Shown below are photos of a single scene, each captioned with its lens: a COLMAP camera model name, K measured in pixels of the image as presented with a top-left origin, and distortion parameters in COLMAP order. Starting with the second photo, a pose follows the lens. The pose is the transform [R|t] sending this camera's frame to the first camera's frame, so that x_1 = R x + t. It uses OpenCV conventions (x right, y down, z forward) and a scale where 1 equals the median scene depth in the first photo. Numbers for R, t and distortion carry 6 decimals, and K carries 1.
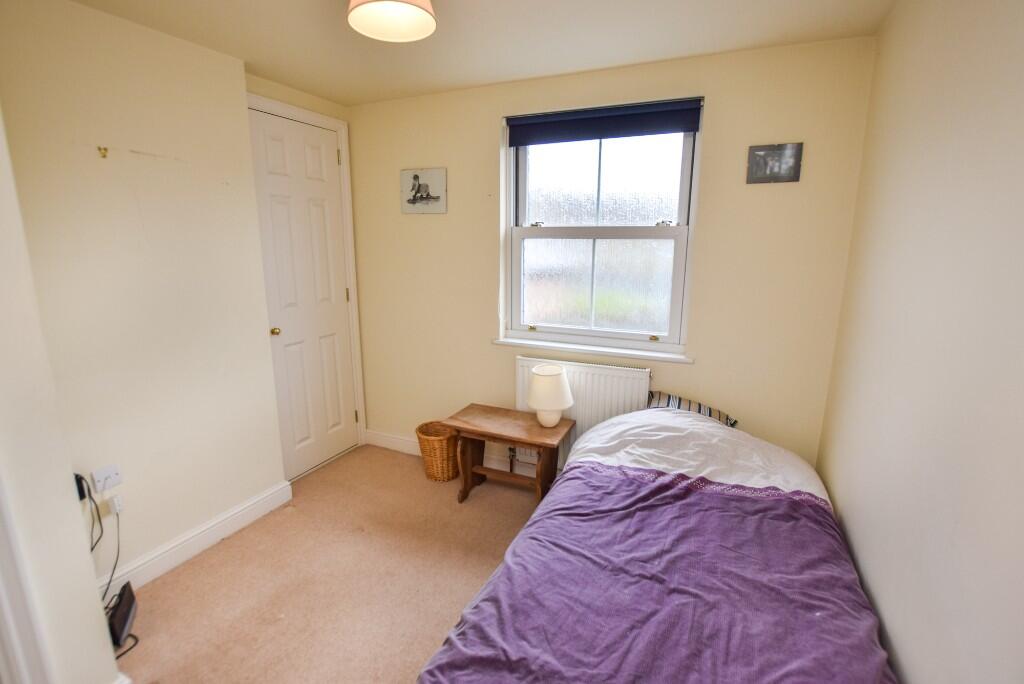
lens RADIAL K [[482.0, 0, 511.5], [0, 482.0, 330.4], [0, 0, 1]] dist [-0.027692, 0.000420]
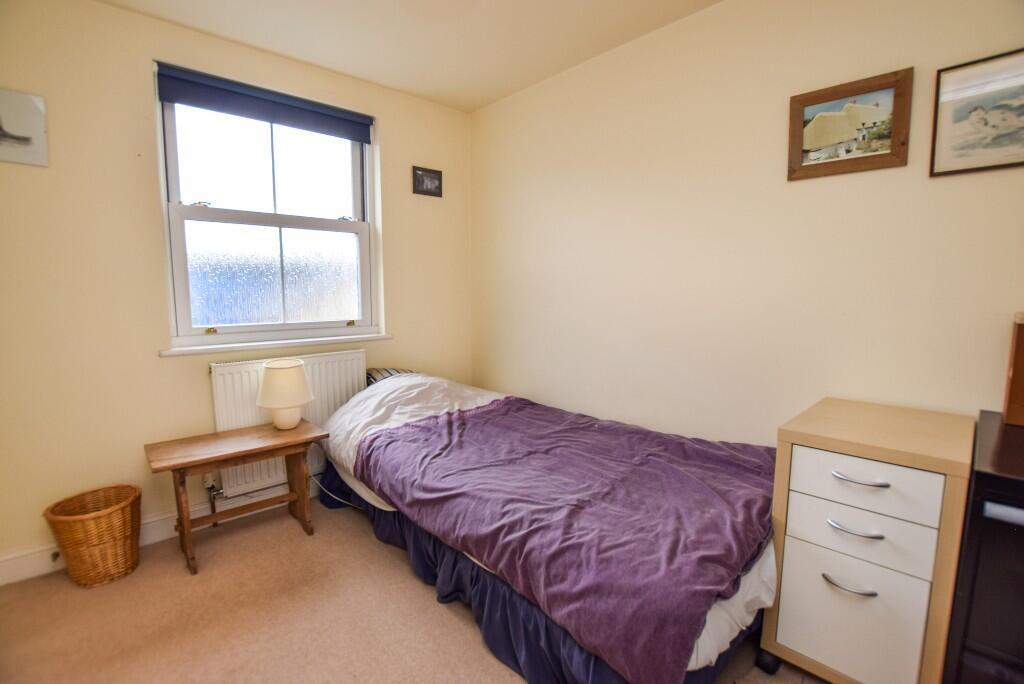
lens RADIAL K [[469.9, 0, 507.0], [0, 469.9, 342.0], [0, 0, 1]] dist [-0.028074, 0.000703]
pose [[0.389094, -0.100602, 0.915688, -0.628412], [0.166926, 0.985263, 0.037315, 0.089789], [-0.905948, 0.138333, 0.400153, 0.309846]]
